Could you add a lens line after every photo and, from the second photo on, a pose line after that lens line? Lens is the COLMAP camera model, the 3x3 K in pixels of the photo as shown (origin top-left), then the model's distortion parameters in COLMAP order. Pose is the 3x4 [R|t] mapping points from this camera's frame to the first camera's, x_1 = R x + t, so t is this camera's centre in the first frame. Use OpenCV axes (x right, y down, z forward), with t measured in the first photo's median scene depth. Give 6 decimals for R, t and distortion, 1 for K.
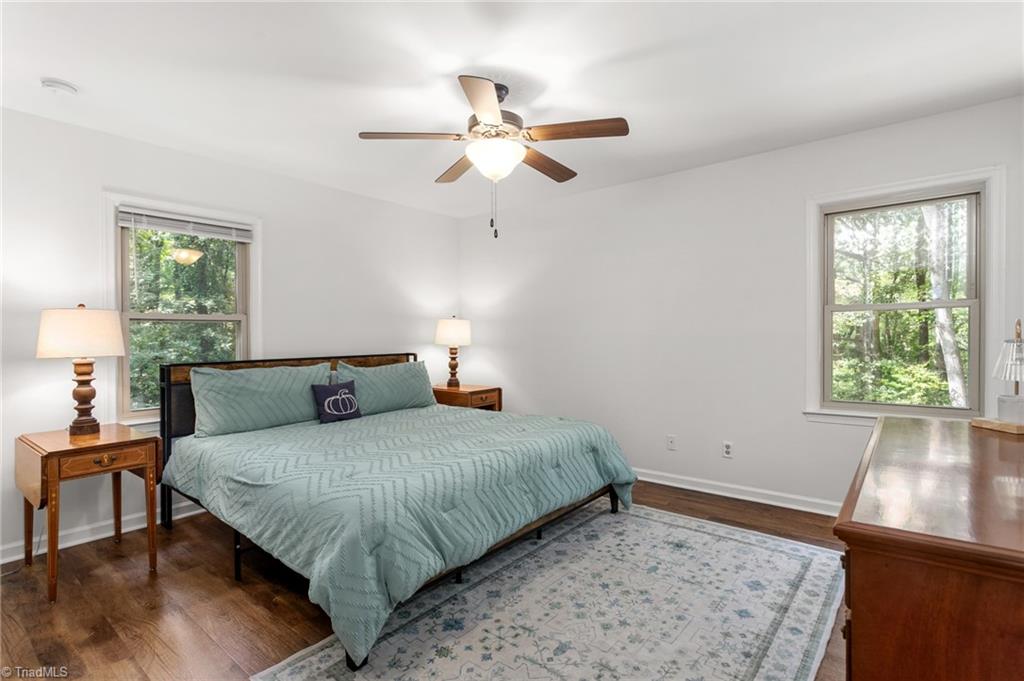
lens RADIAL K [[502.0, 0, 522.9], [0, 502.0, 328.9], [0, 0, 1]] dist [0.000301, 0.000085]
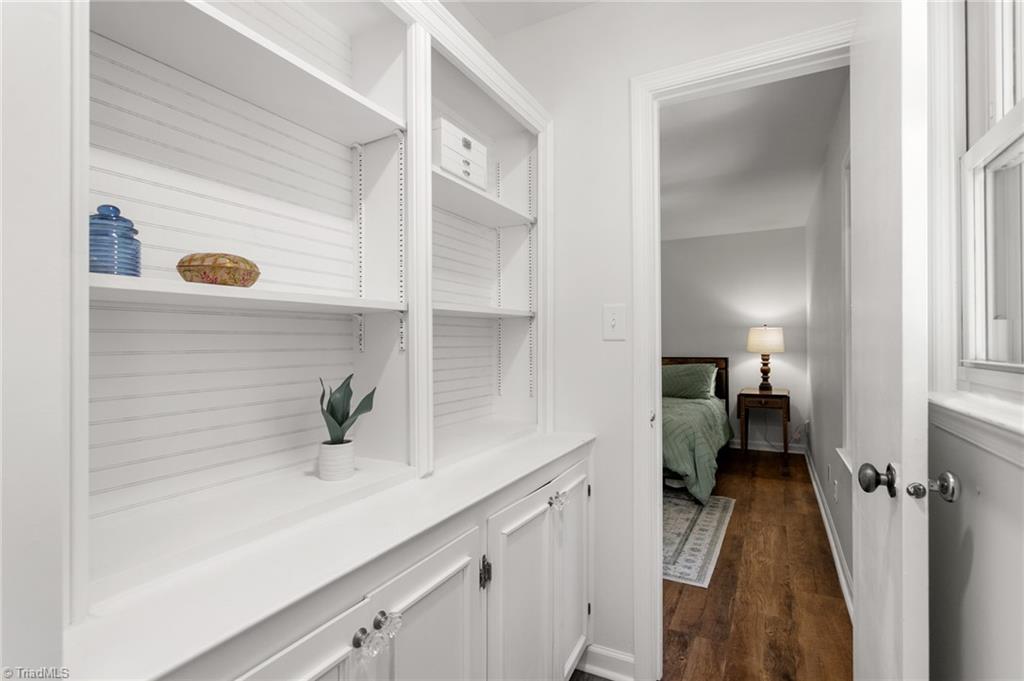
lens RADIAL K [[491.8, 0, 512.0], [0, 491.8, 340.5], [0, 0, 1]] dist [-0.002361, 0.000012]
pose [[0.216036, 0.007716, -0.976355, 1.350569], [0.017862, 0.999770, 0.011853, -0.025106], [0.976222, -0.020000, 0.215849, 0.414252]]
